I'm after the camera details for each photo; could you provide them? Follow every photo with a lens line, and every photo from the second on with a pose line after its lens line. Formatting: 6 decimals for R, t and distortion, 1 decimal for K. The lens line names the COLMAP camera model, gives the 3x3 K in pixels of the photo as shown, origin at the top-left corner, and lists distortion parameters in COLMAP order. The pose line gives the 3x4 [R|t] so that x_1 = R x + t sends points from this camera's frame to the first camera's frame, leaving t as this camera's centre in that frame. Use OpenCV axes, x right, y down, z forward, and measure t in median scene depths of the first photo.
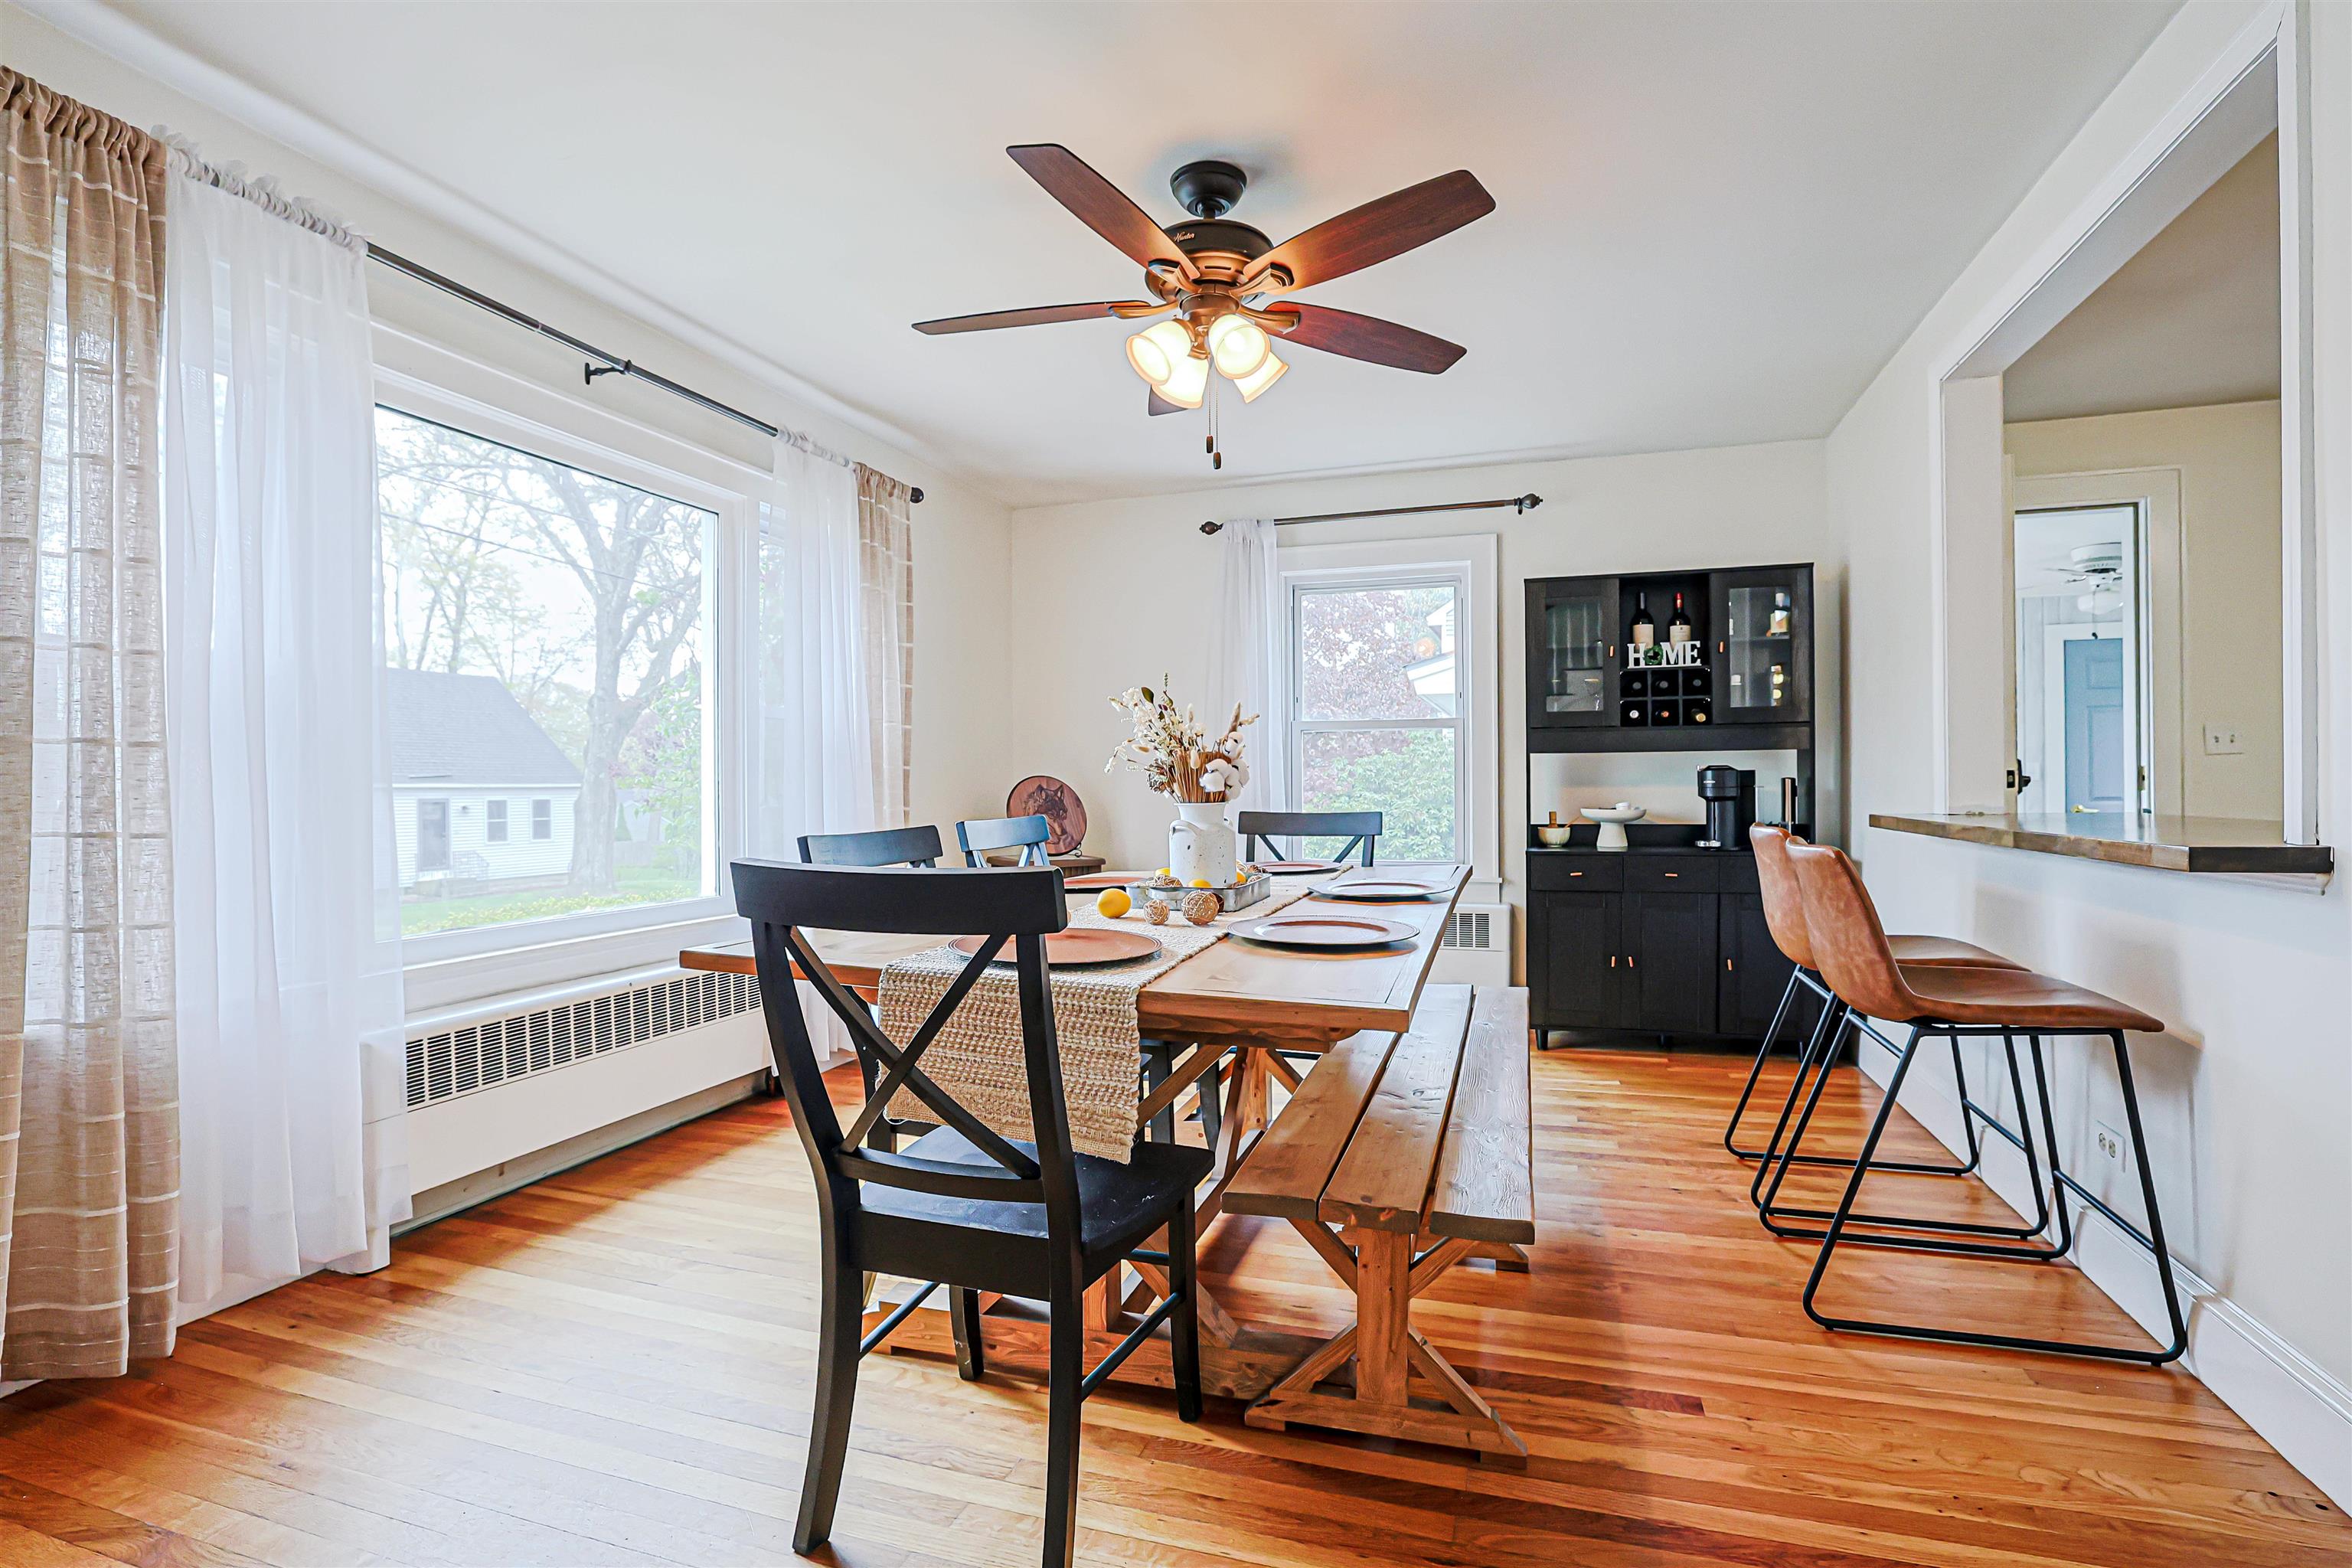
lens RADIAL K [[1081.4, 0, 1200.6], [0, 1081.4, 778.9], [0, 0, 1]] dist [-0.035729, 0.006483]
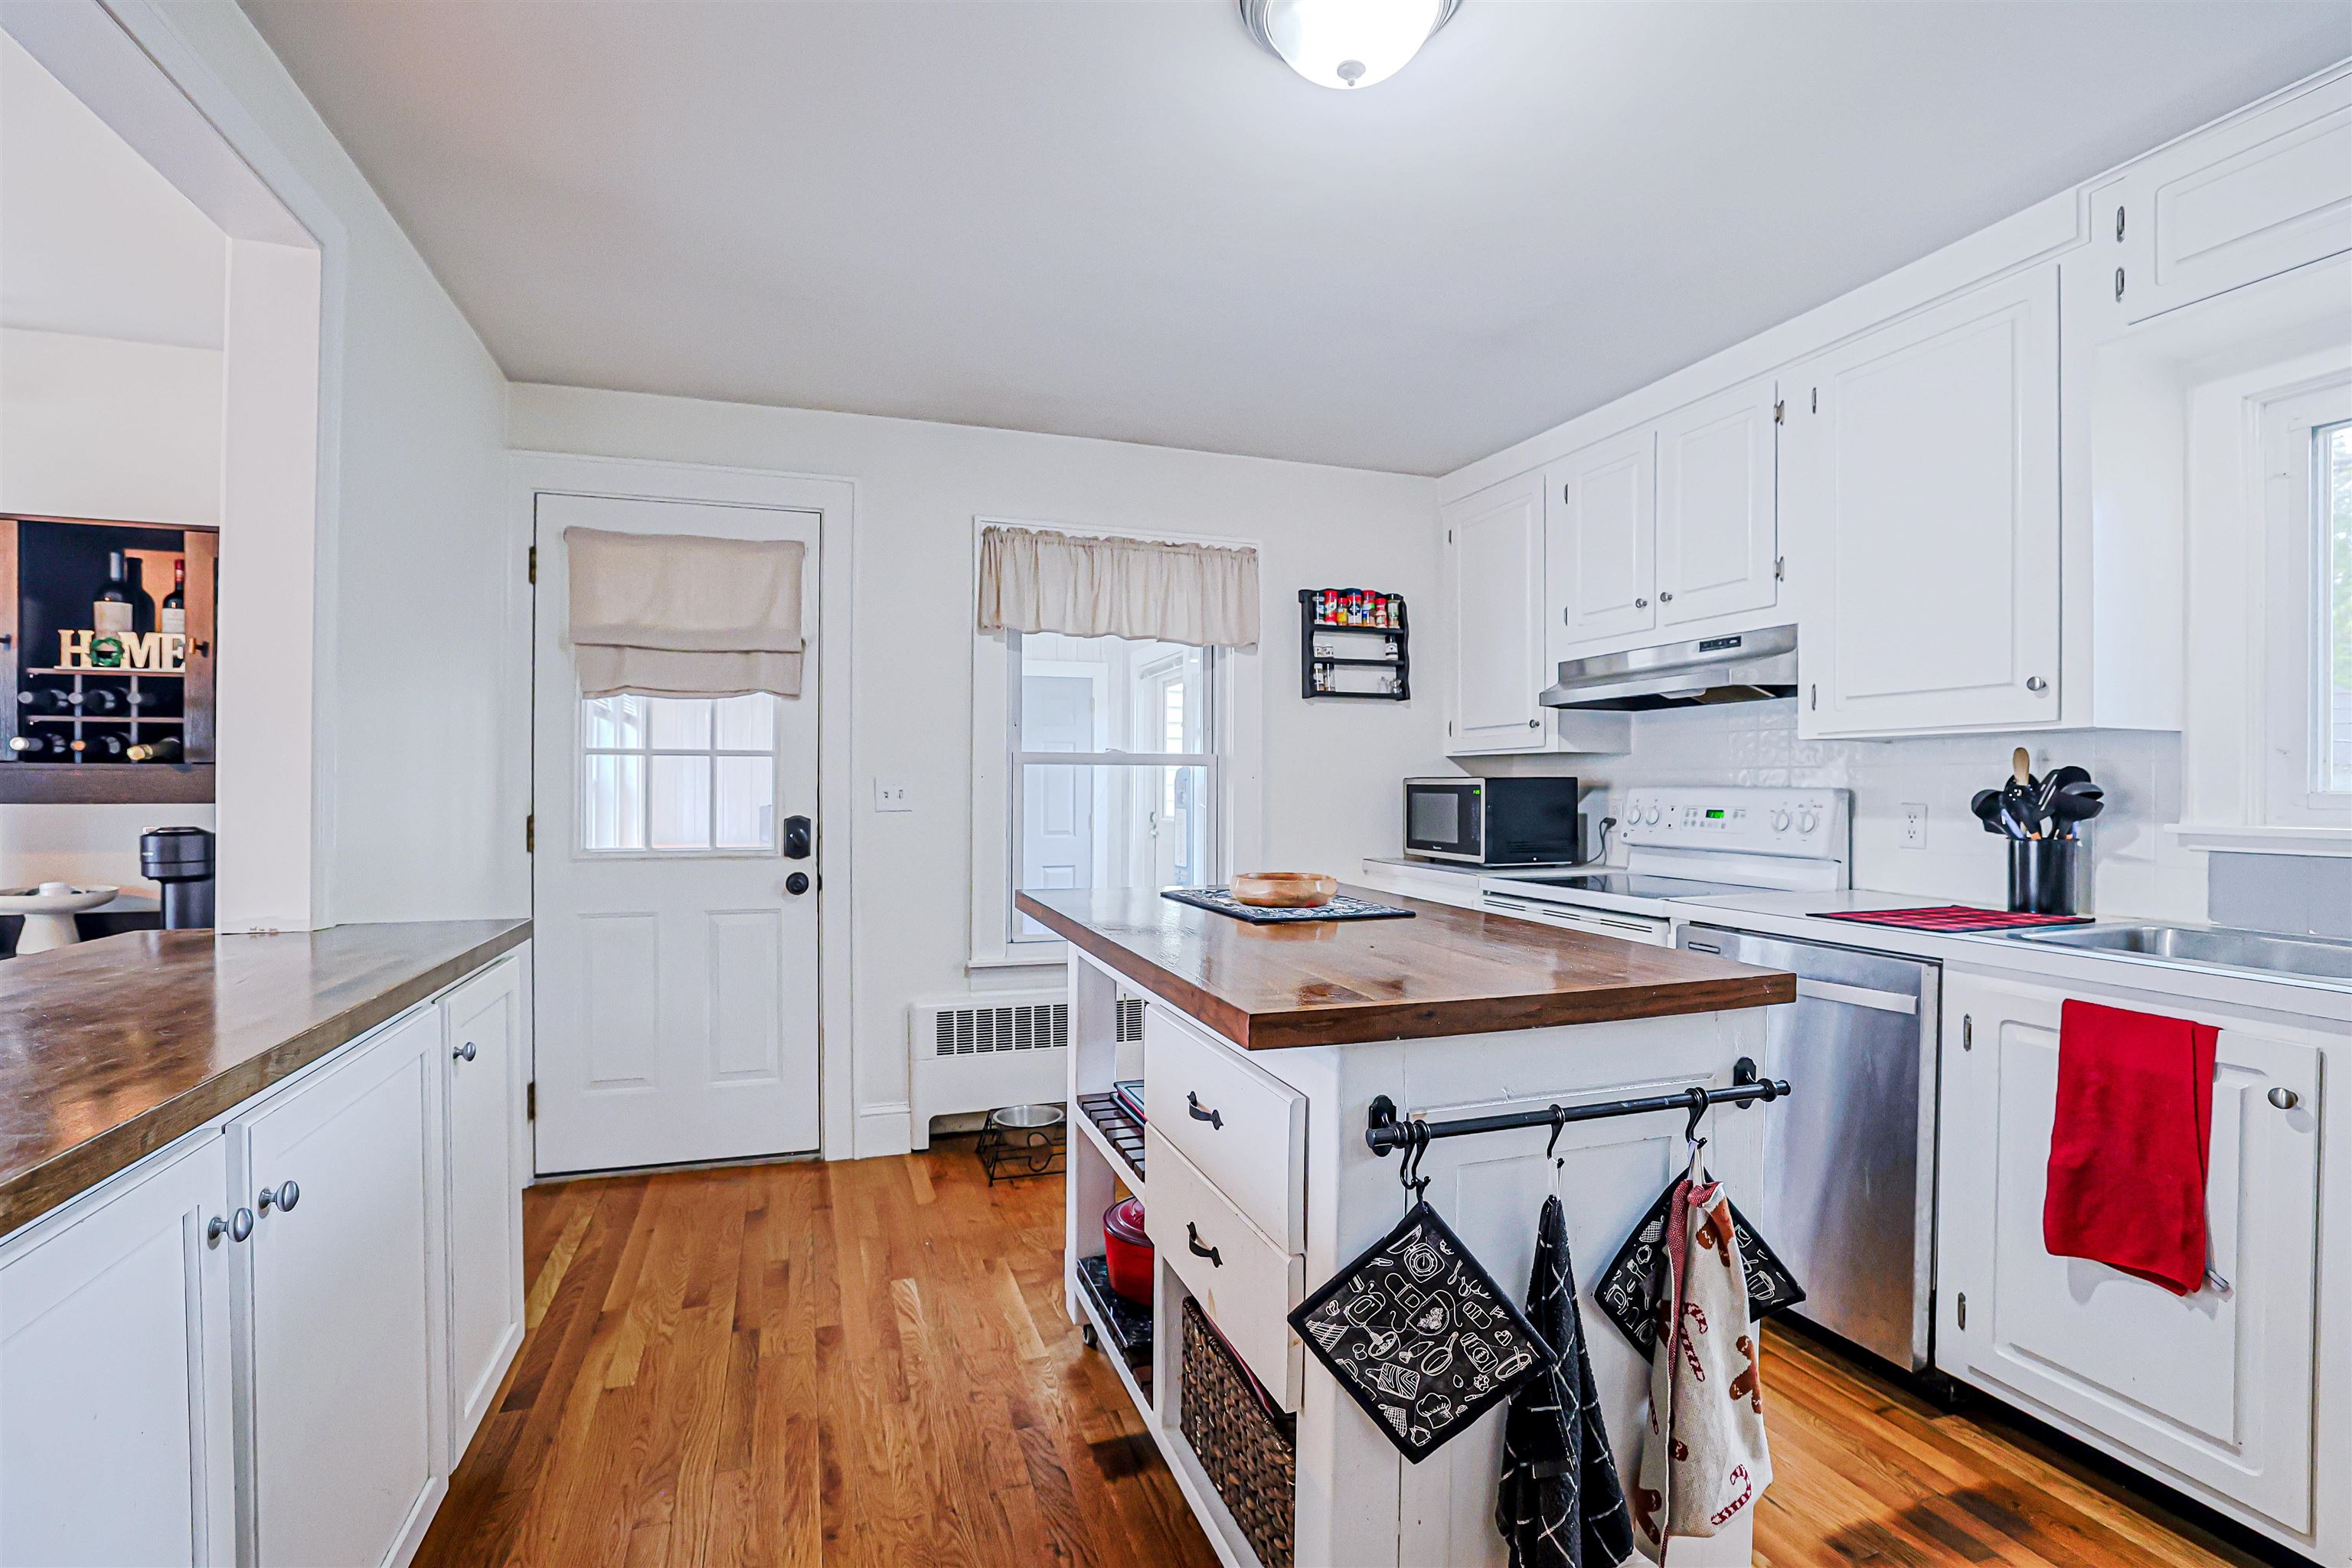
lens RADIAL K [[1081.4, 0, 1159.9], [0, 1081.4, 795.0], [0, 0, 1]] dist [-0.035729, 0.006483]
pose [[0.811047, 0.004798, 0.584962, 0.562962], [-0.008502, 0.999957, 0.003586, -0.037261], [-0.584919, -0.007882, 0.811053, 0.129689]]
